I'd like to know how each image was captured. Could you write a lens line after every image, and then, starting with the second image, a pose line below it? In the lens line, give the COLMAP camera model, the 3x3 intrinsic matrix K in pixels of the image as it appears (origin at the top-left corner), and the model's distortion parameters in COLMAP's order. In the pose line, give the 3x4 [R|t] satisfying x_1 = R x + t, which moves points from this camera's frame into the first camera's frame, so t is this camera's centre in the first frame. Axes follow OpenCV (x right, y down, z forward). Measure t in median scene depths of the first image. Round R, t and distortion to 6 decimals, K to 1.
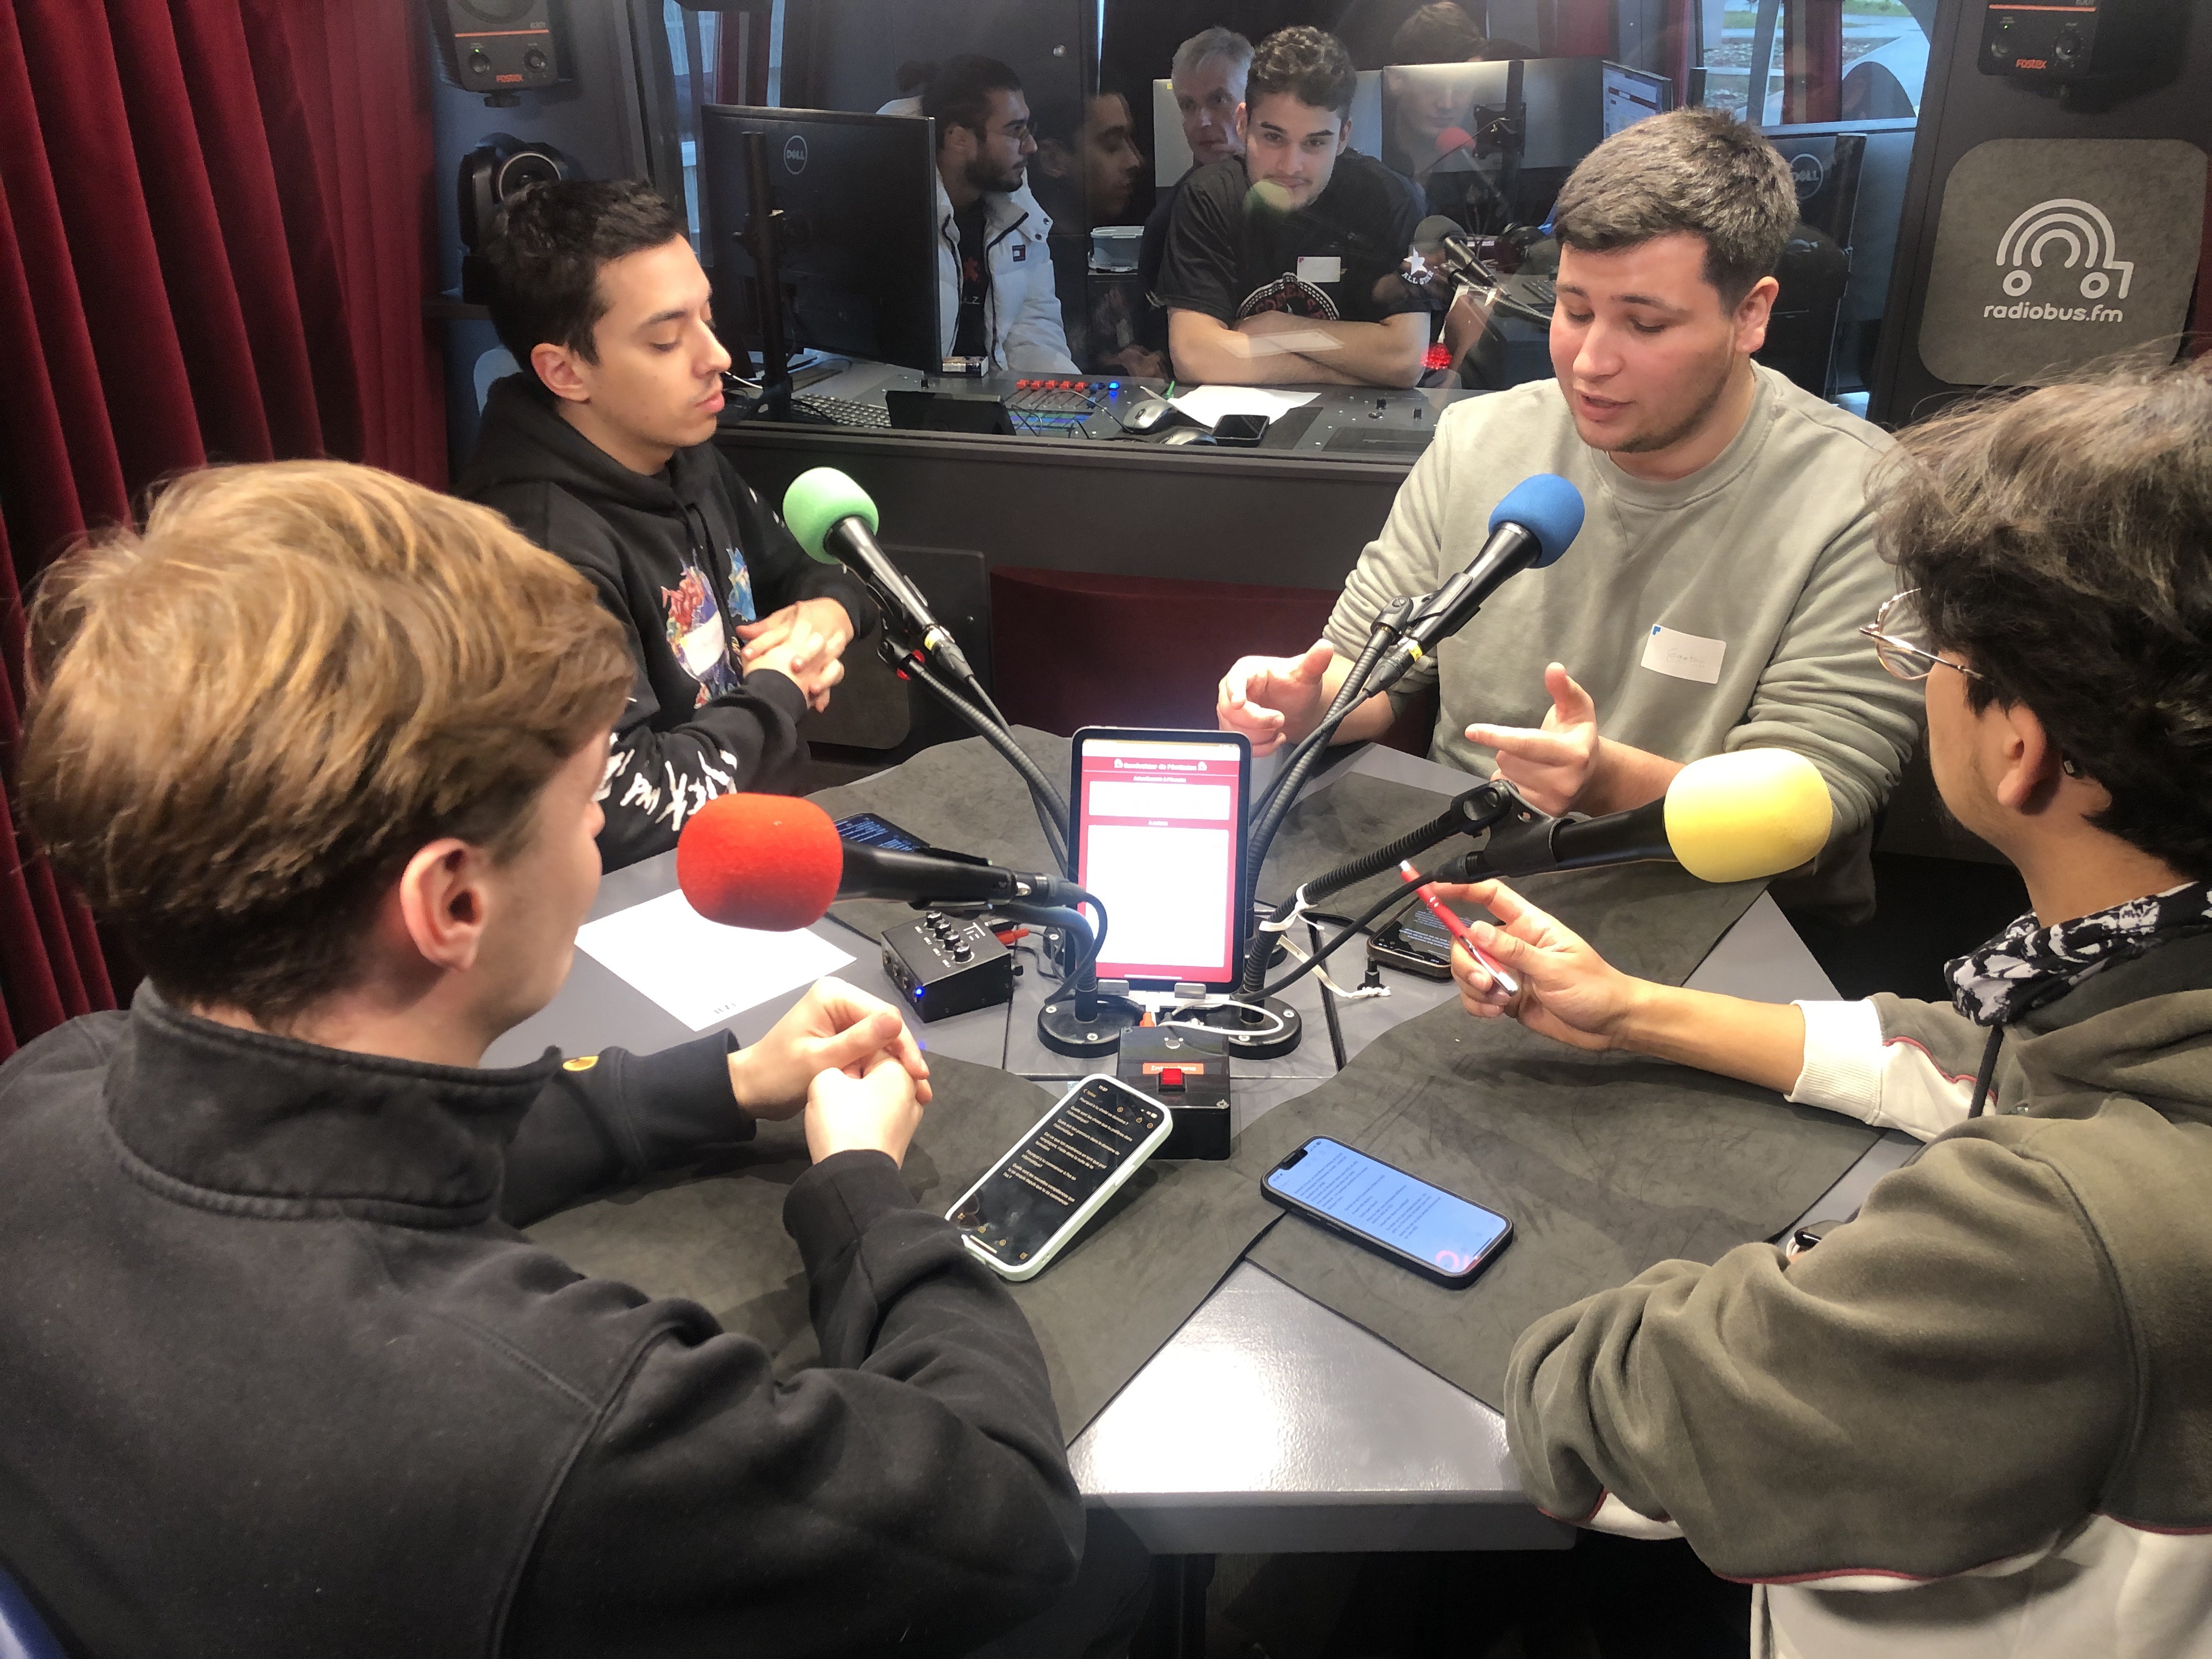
lens RADIAL K [[1797.3, 0, 1084.8], [0, 1797.3, 836.7], [0, 0, 1]] dist [0.057371, -0.010327]
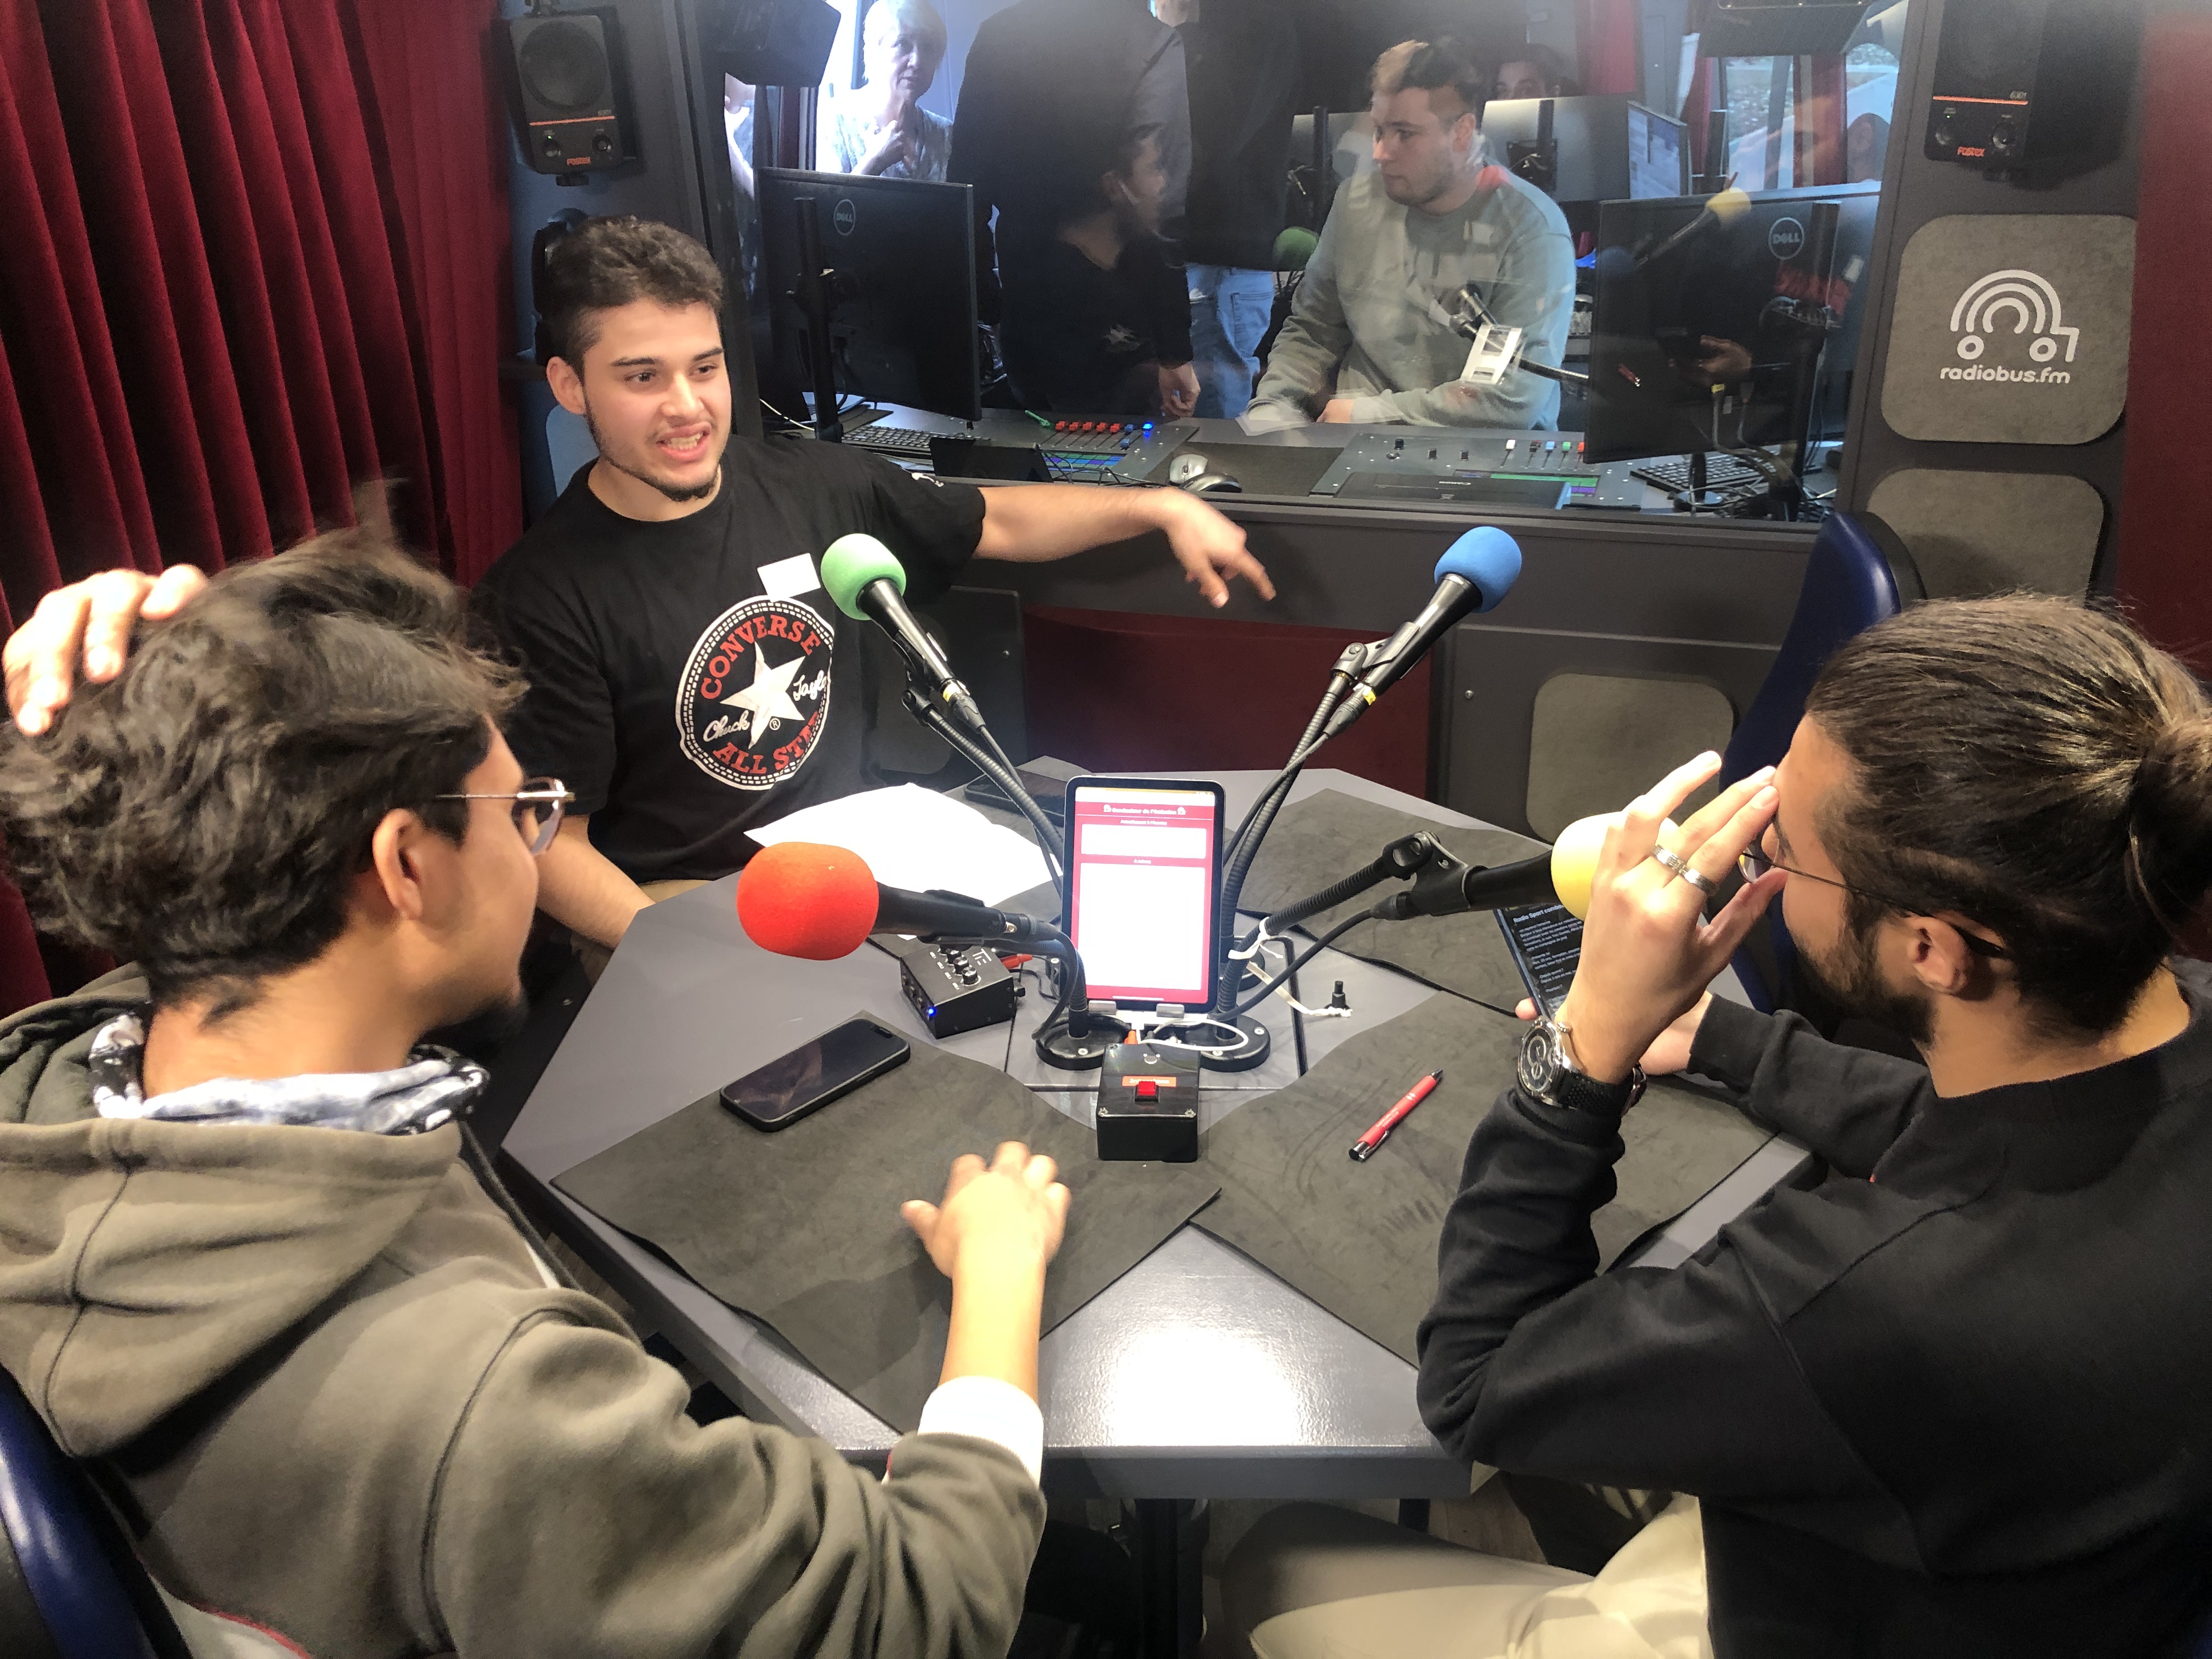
lens RADIAL K [[1797.3, 0, 1108.7], [0, 1797.3, 820.5], [0, 0, 1]] dist [0.057371, -0.010327]
pose [[0.999697, -0.000094, -0.024632, 0.044107], [-0.000151, 0.999951, -0.009935, -0.020782], [0.024631, 0.009936, 0.999647, -0.118607]]
